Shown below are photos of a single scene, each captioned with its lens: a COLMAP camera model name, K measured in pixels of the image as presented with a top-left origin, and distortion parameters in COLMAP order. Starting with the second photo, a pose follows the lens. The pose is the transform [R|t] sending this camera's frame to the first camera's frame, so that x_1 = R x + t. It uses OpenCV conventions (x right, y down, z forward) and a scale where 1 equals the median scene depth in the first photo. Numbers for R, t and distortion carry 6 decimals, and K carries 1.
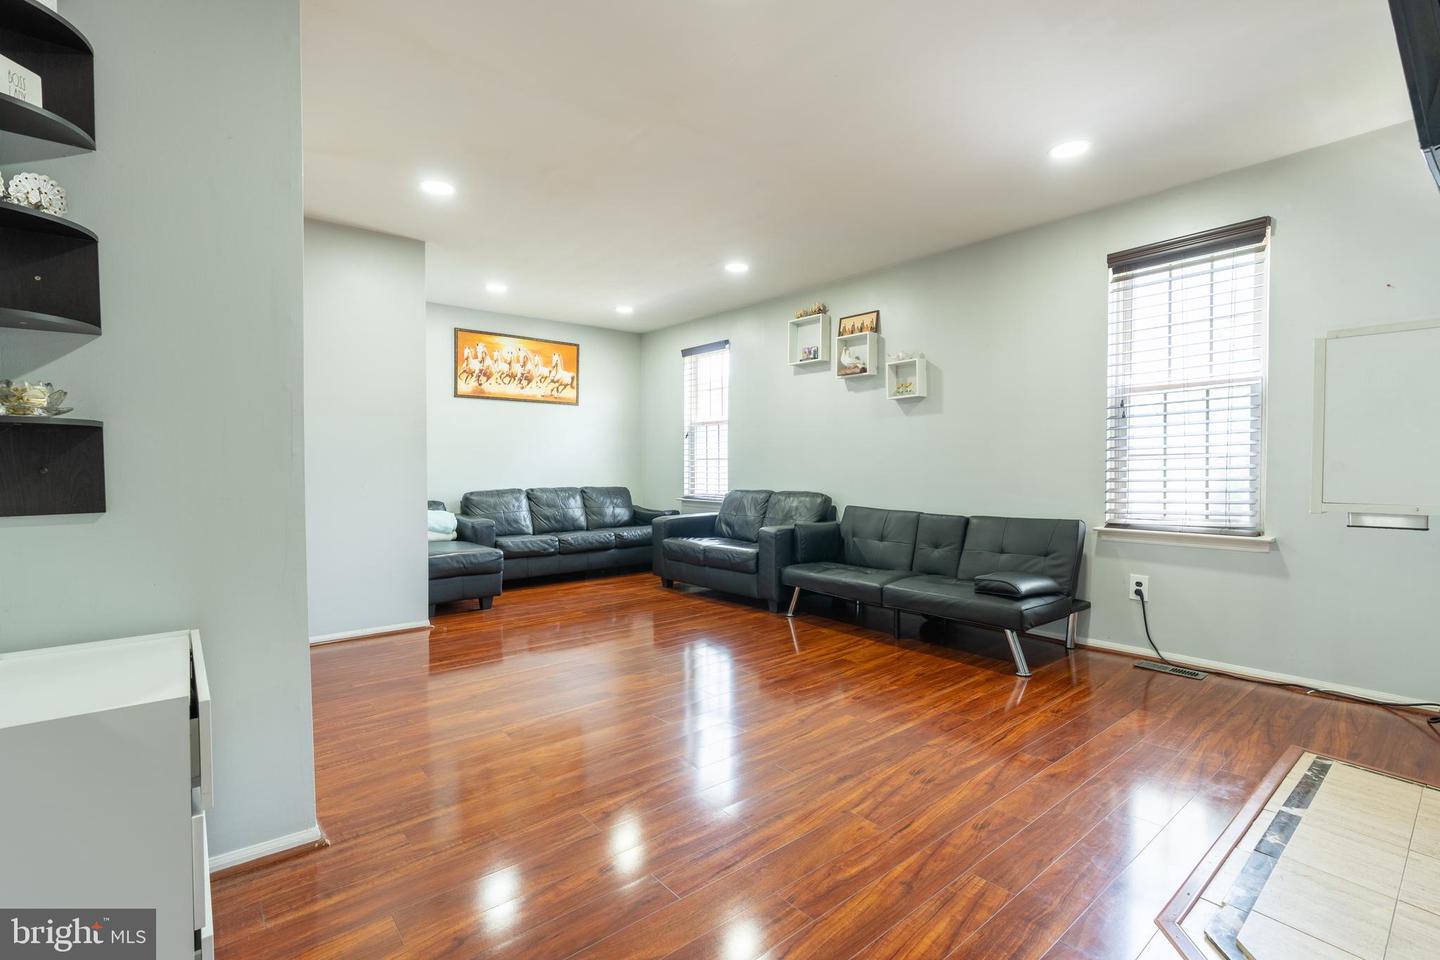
lens RADIAL K [[648.9, 0, 719.0], [0, 648.9, 476.9], [0, 0, 1]] dist [-0.001446, 0.000522]
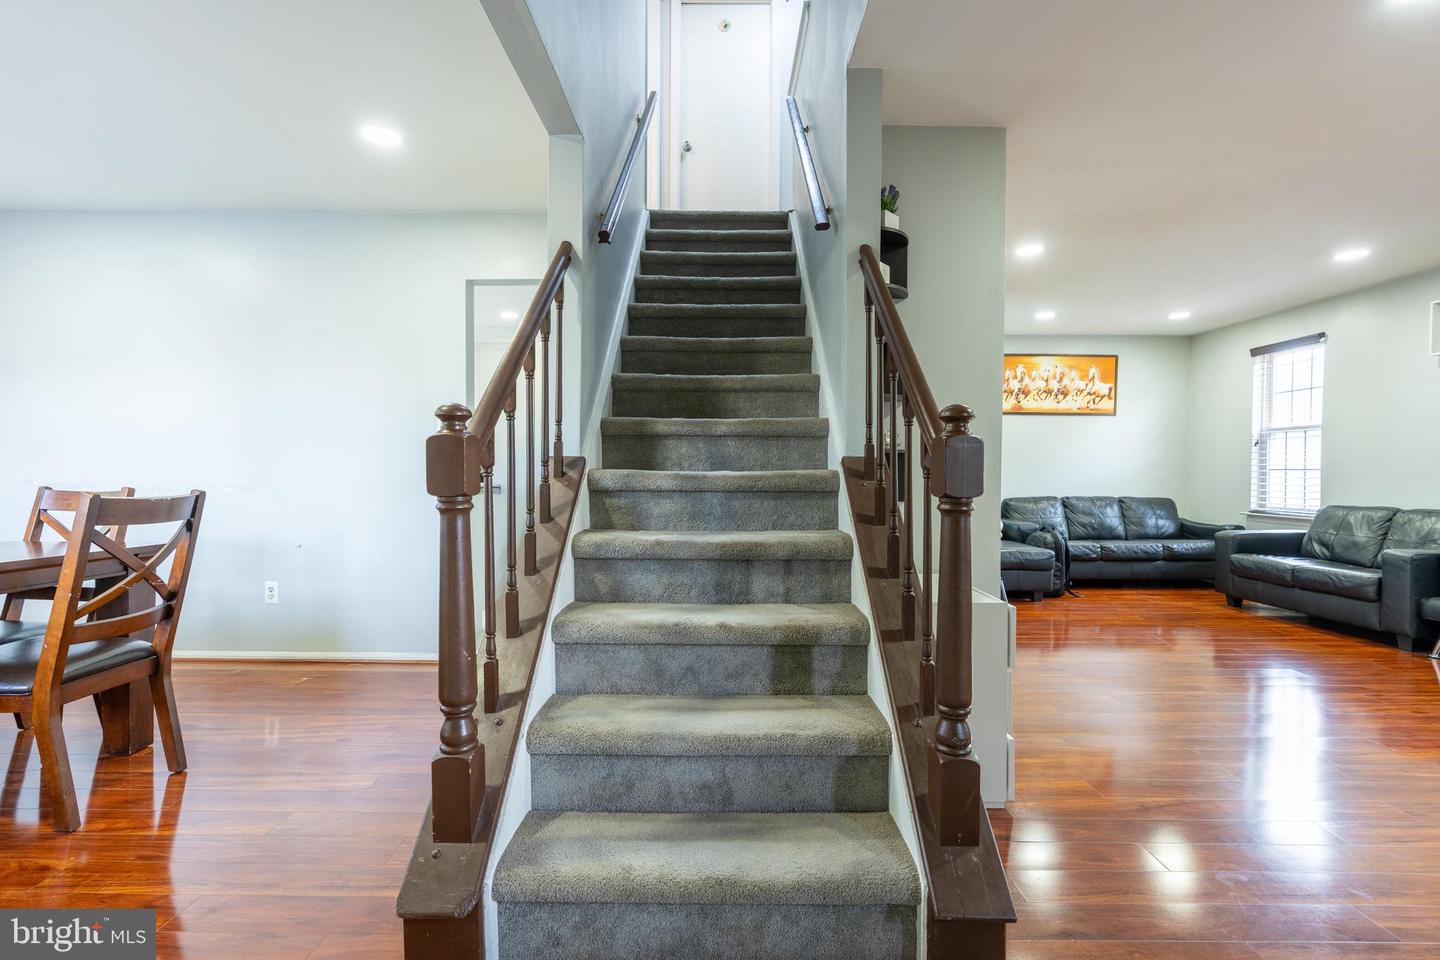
lens RADIAL K [[648.9, 0, 719.0], [0, 648.9, 476.9], [0, 0, 1]] dist [-0.001446, 0.000522]
pose [[0.775867, 0.011881, -0.630785, -0.065633], [-0.017928, 0.999834, -0.003218, -0.000700], [0.630642, 0.013805, 0.775951, -0.192362]]
